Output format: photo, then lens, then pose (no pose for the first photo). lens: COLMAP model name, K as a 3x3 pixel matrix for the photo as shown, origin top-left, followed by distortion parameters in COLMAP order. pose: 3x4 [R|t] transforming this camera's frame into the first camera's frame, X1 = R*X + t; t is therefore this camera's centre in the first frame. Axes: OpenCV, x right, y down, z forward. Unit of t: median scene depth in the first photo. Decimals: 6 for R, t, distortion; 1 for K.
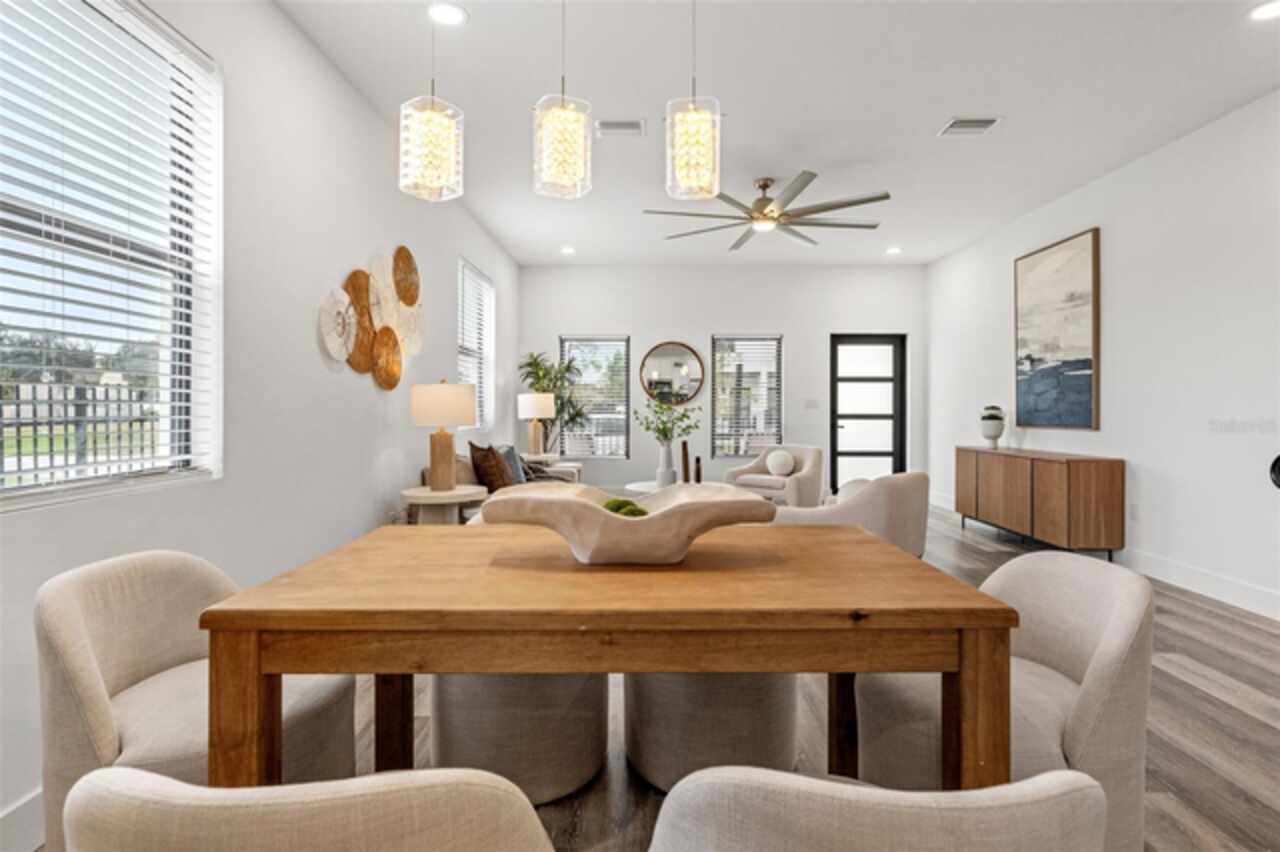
lens RADIAL K [[624.3, 0, 647.2], [0, 624.3, 413.9], [0, 0, 1]] dist [-0.003221, -0.000178]
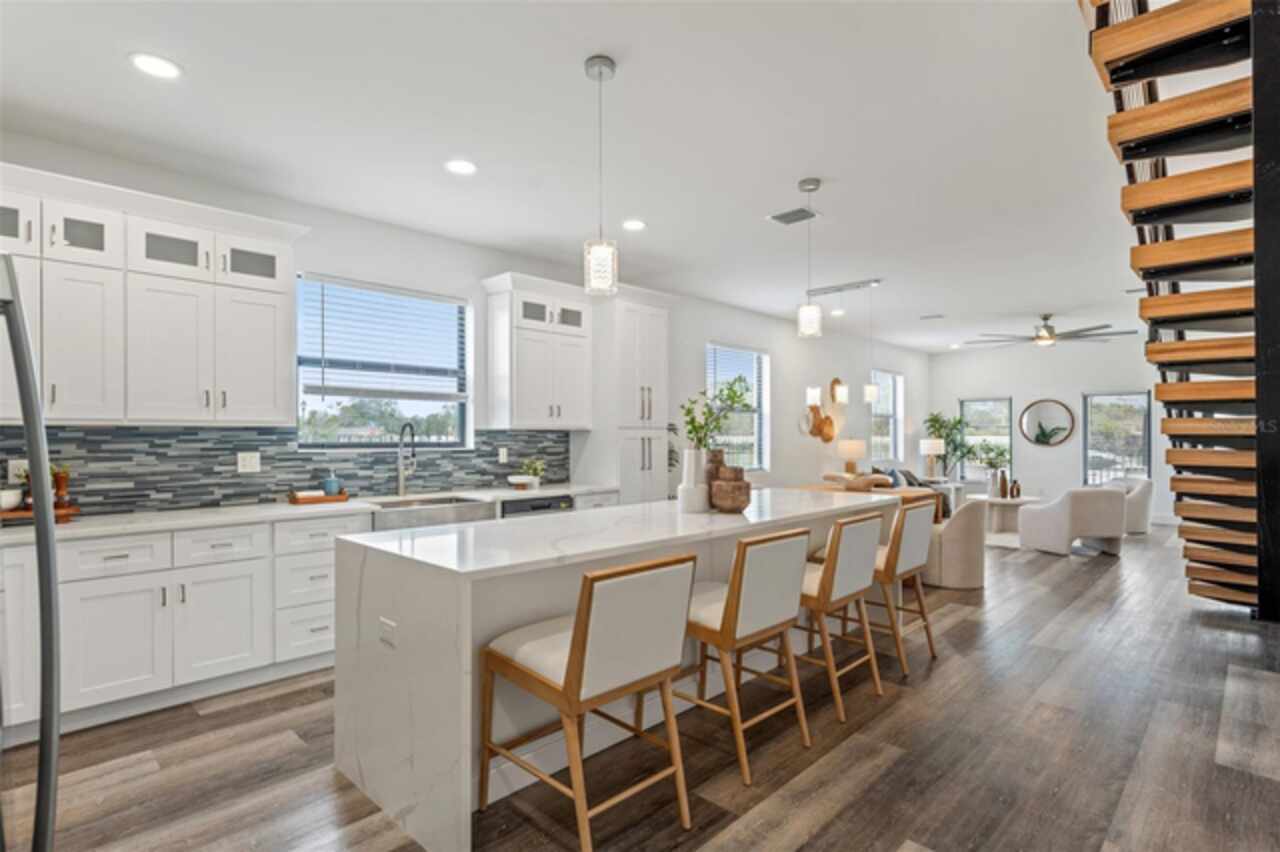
lens RADIAL K [[624.3, 0, 642.3], [0, 624.3, 430.4], [0, 0, 1]] dist [-0.003221, -0.000178]
pose [[0.710301, -0.007126, -0.703862, 0.401872], [-0.007669, 0.999811, -0.017862, -0.019809], [0.703857, 0.018085, 0.710112, -0.628059]]
